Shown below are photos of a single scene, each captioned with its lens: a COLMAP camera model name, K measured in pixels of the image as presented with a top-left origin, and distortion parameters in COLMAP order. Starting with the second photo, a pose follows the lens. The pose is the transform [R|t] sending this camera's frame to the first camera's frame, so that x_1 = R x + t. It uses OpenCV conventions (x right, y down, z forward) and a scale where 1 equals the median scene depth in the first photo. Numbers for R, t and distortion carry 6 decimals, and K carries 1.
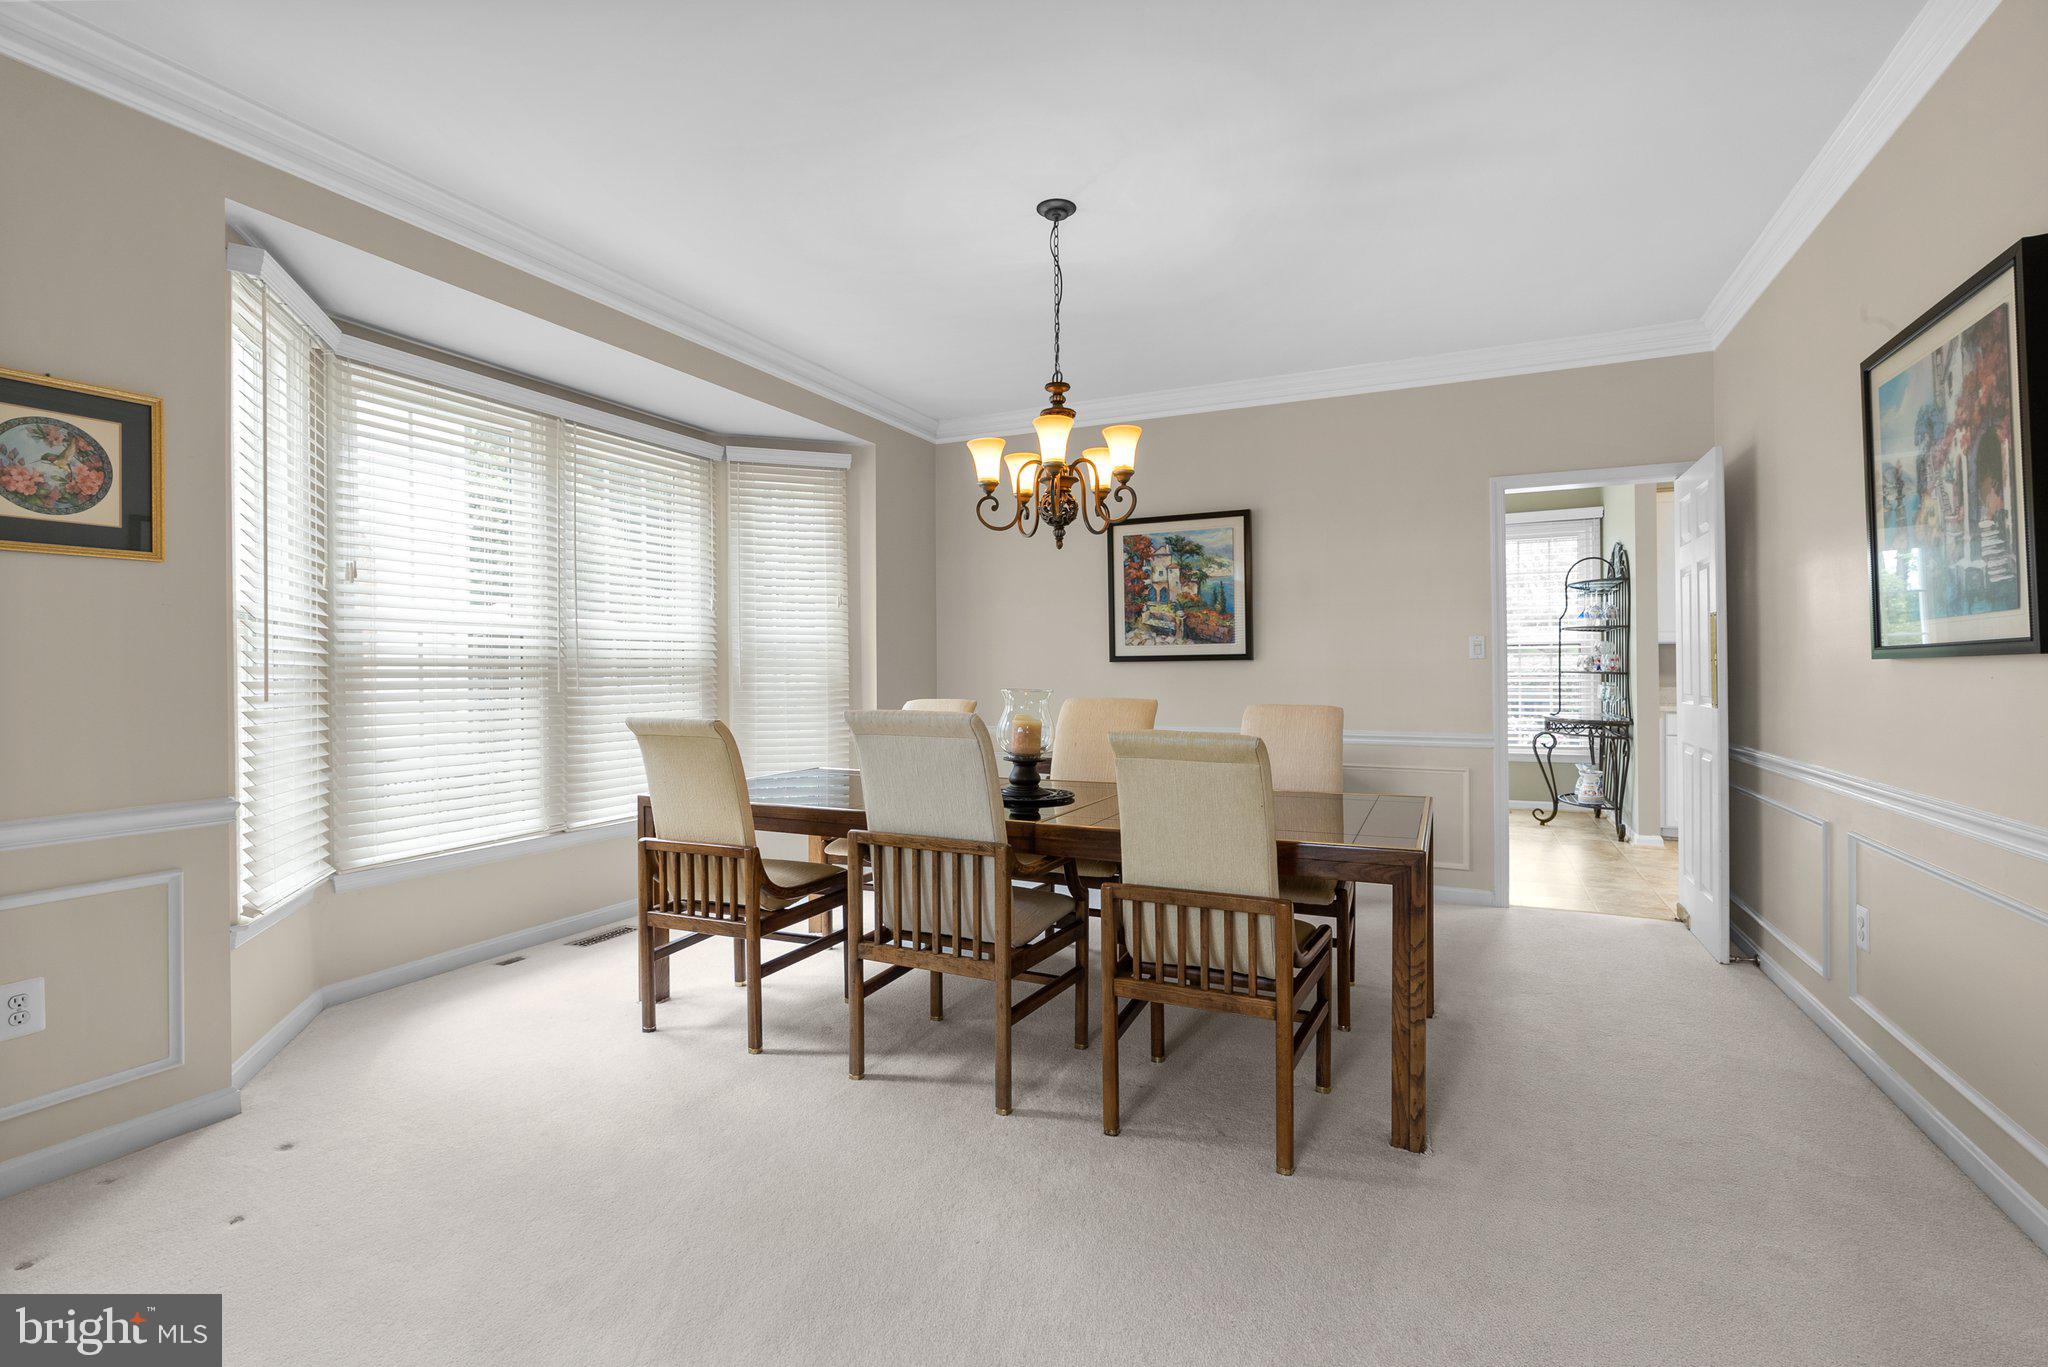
lens RADIAL K [[930.6, 0, 1015.8], [0, 930.6, 674.9], [0, 0, 1]] dist [-0.008136, 0.002795]
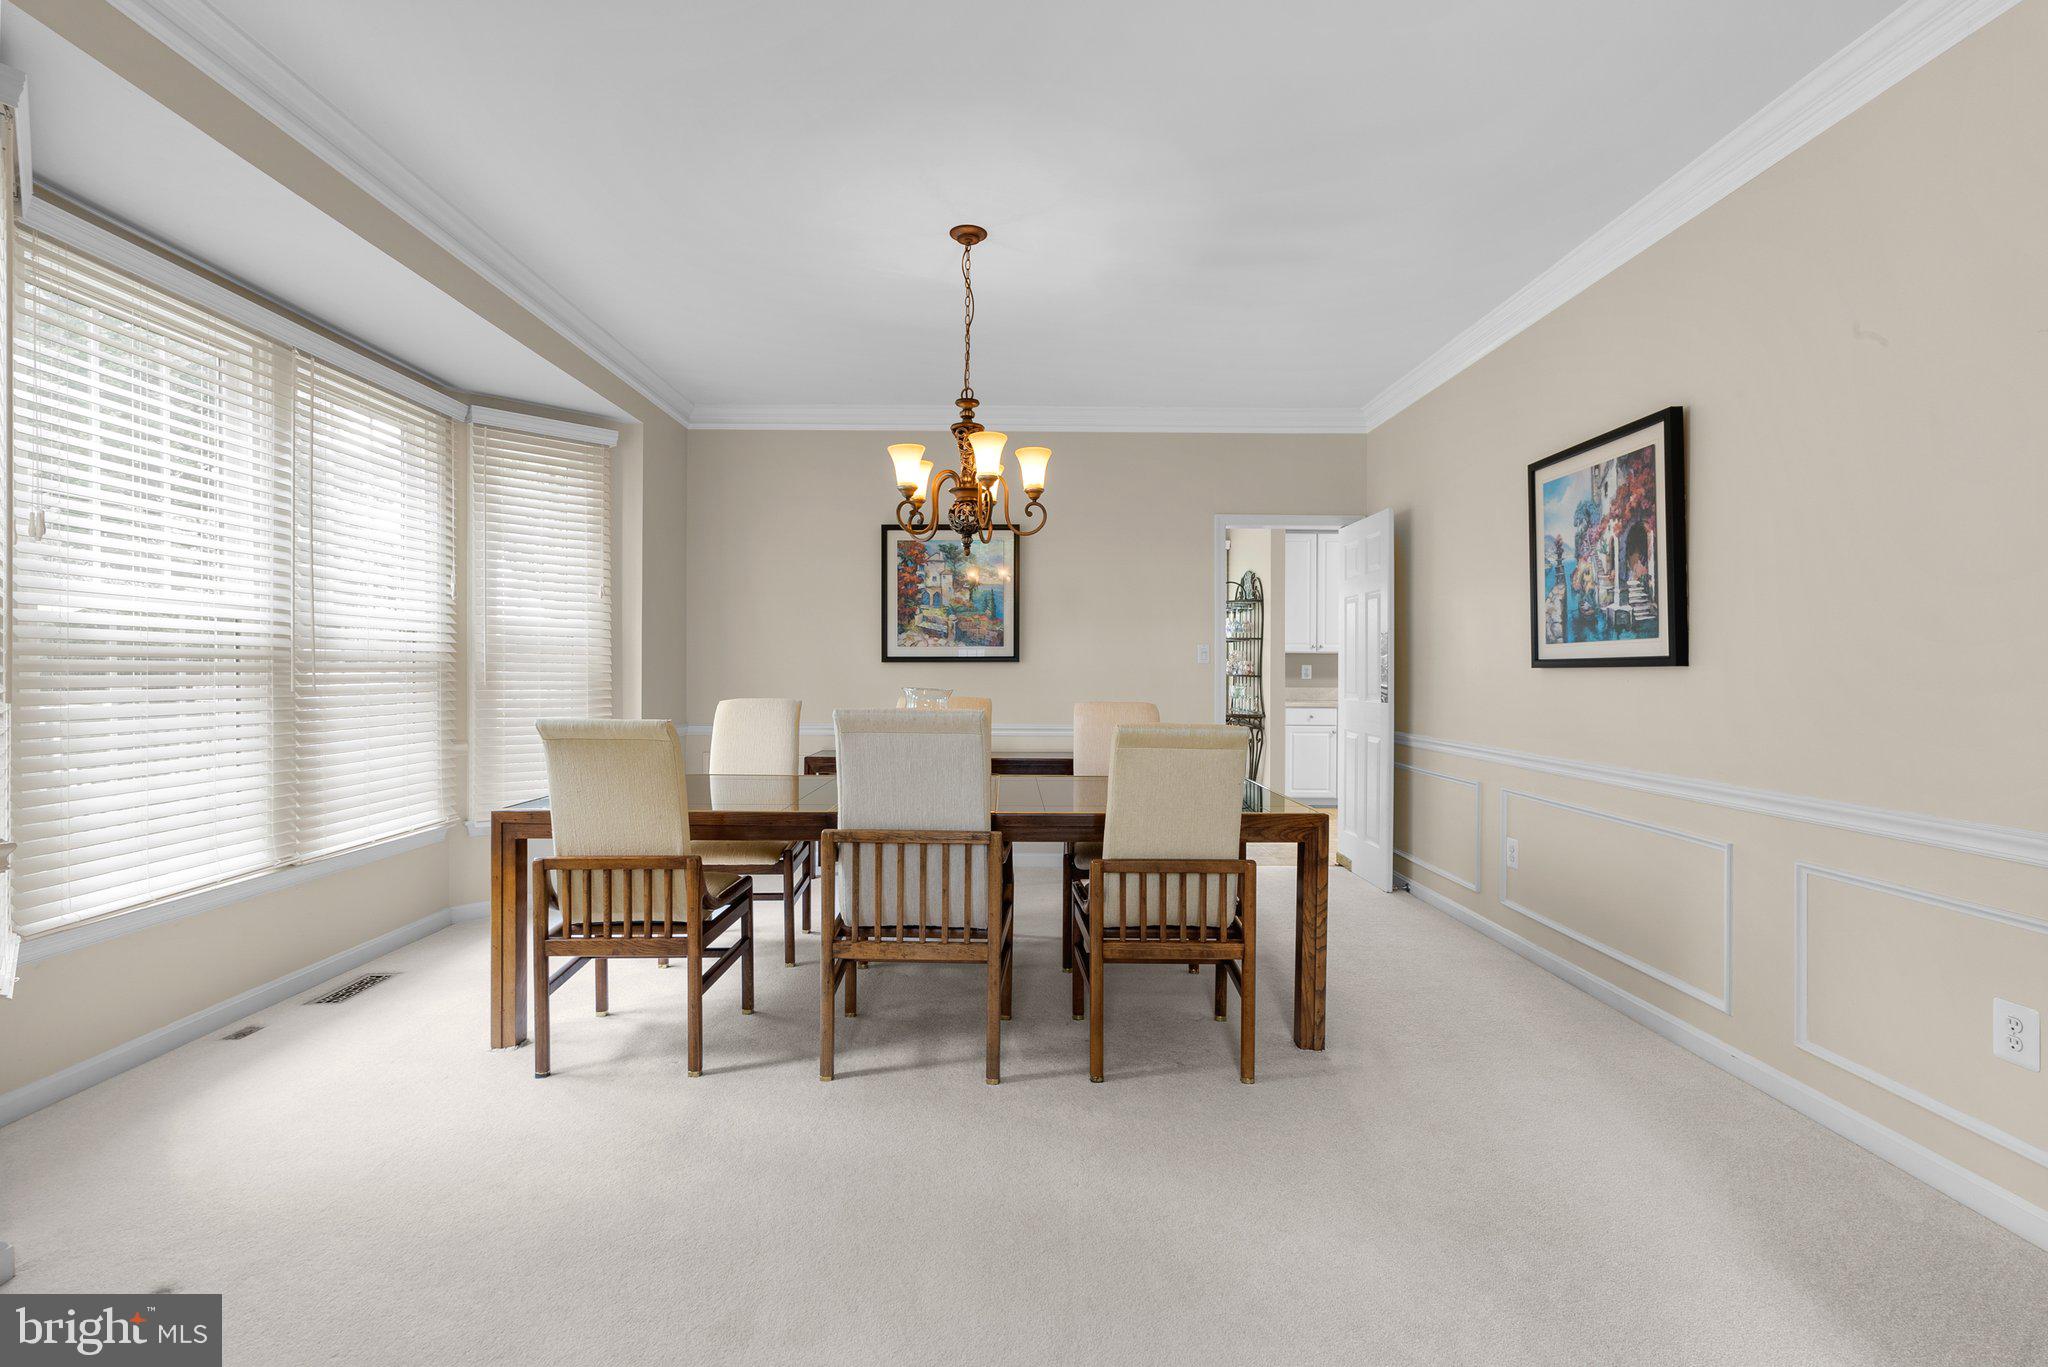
lens RADIAL K [[930.6, 0, 991.8], [0, 930.6, 680.9], [0, 0, 1]] dist [-0.008136, 0.002795]
pose [[0.905305, 0.004568, 0.424737, -0.391928], [-0.007413, 0.999960, 0.005046, 0.001751], [-0.424696, -0.007716, 0.905303, 0.027086]]
